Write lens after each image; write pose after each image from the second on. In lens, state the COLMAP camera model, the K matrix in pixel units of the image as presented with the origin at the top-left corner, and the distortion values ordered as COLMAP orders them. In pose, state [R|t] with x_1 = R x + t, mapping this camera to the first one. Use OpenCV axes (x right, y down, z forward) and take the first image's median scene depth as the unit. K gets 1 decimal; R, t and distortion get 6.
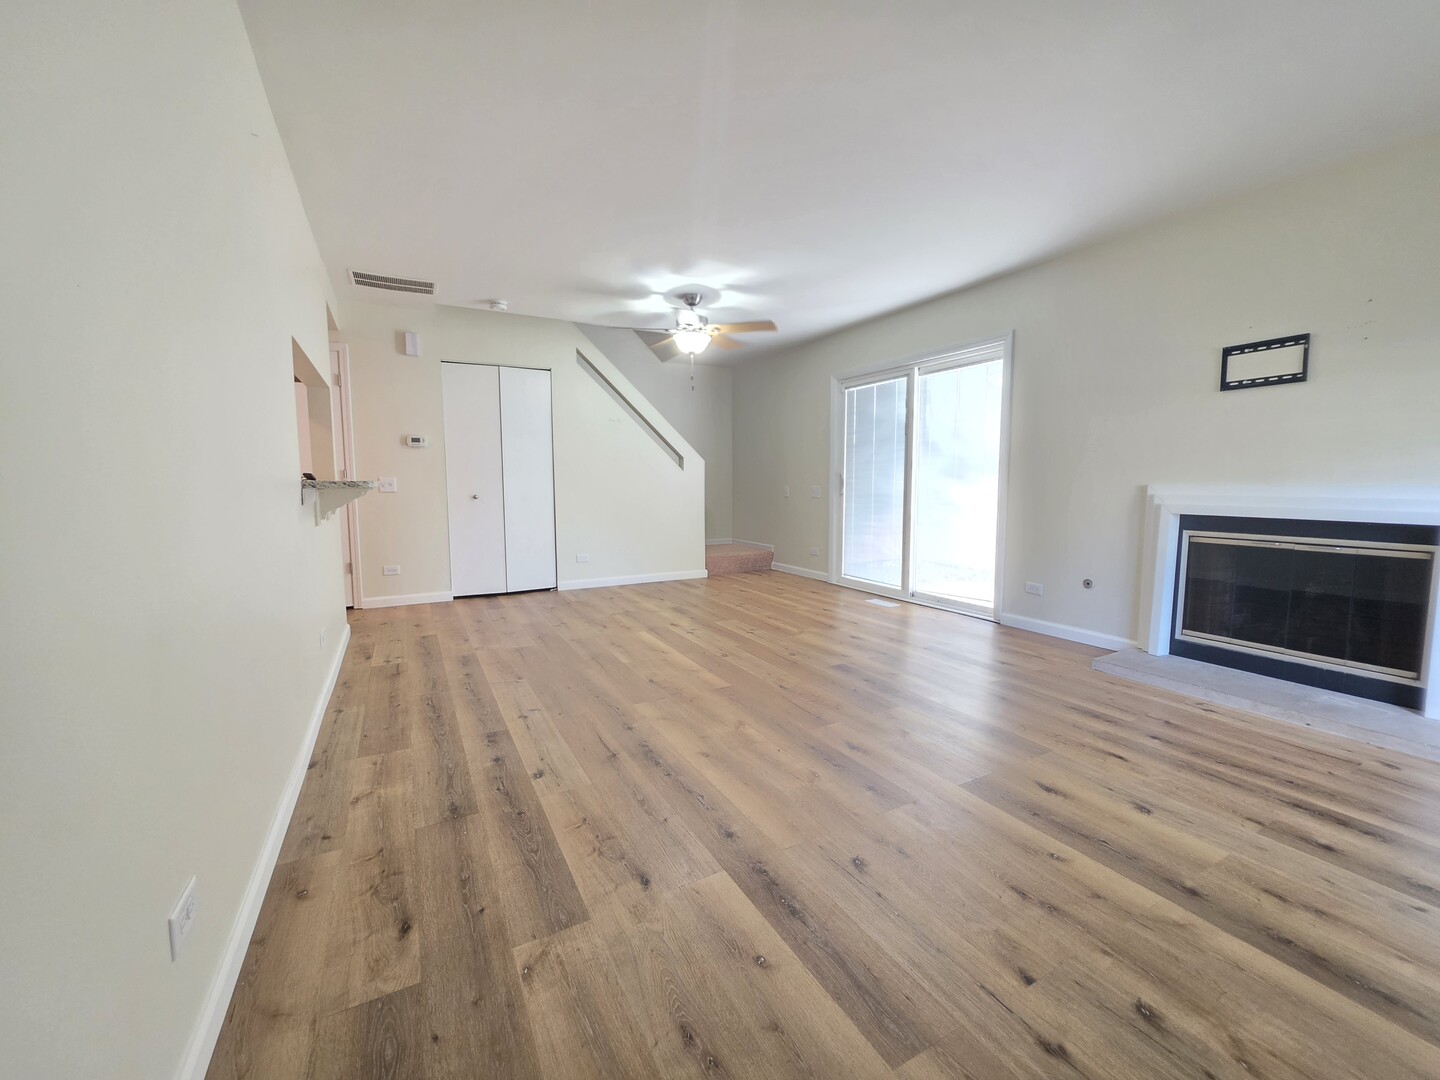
lens RADIAL K [[574.9, 0, 716.3], [0, 574.9, 536.1], [0, 0, 1]] dist [0.000081, 0.000640]
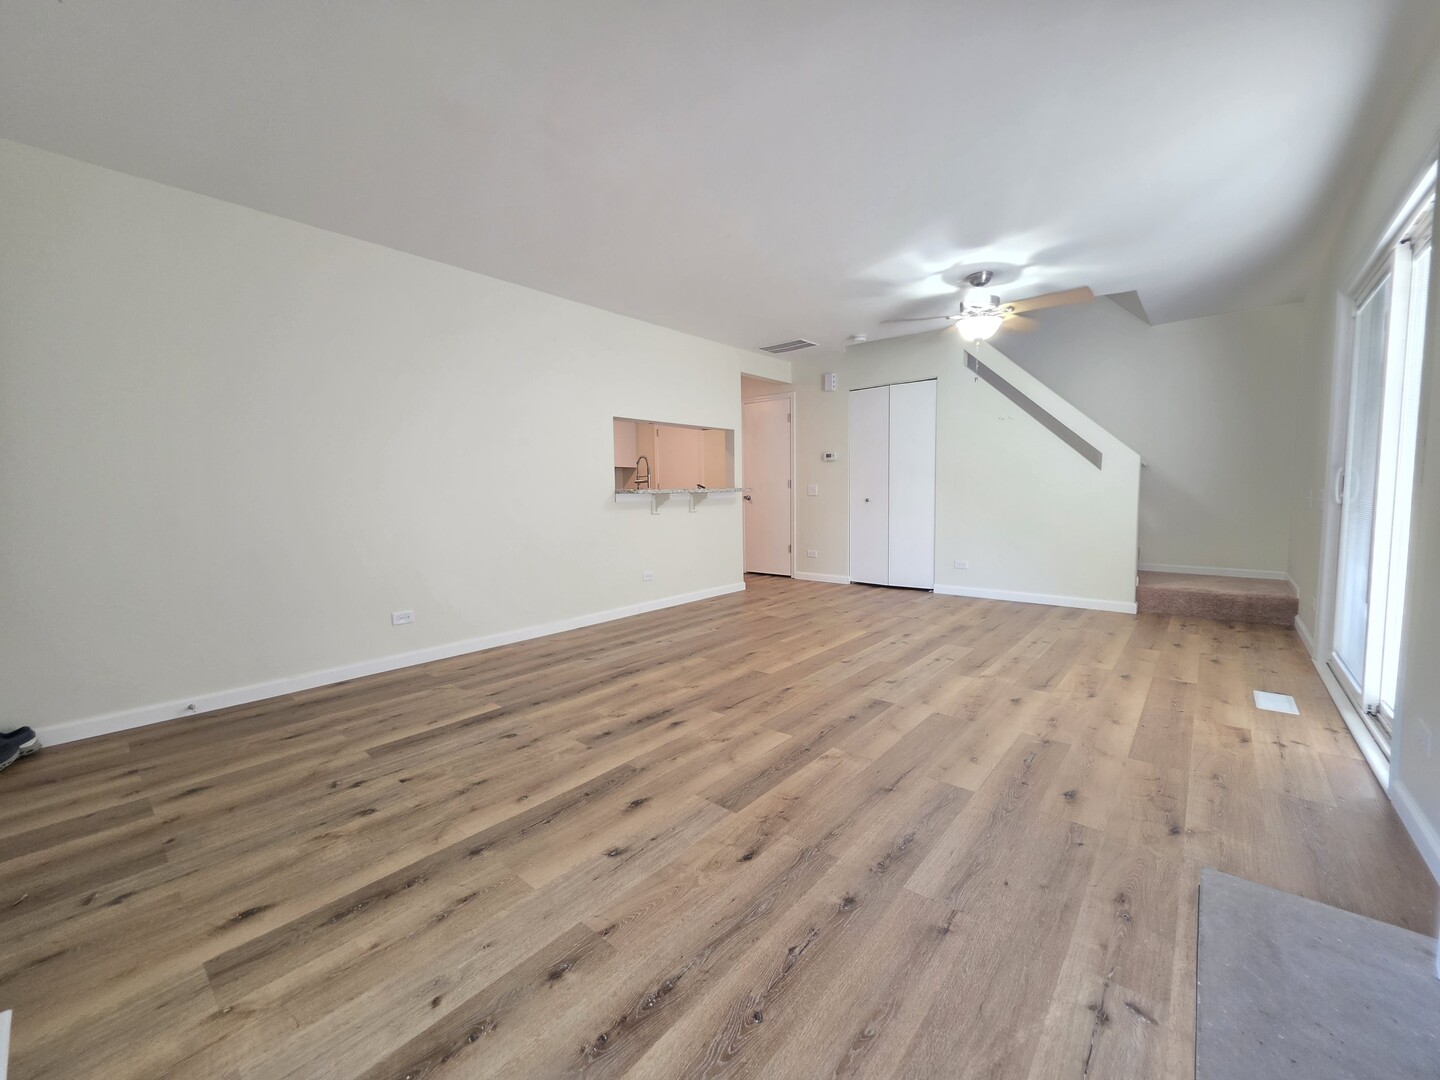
lens RADIAL K [[574.9, 0, 716.3], [0, 574.9, 536.1], [0, 0, 1]] dist [0.000081, 0.000640]
pose [[0.360777, 0.070020, -0.930020, 1.336686], [-0.074632, 0.996147, 0.046047, -0.060726], [0.929661, 0.052796, 0.364613, 0.661442]]
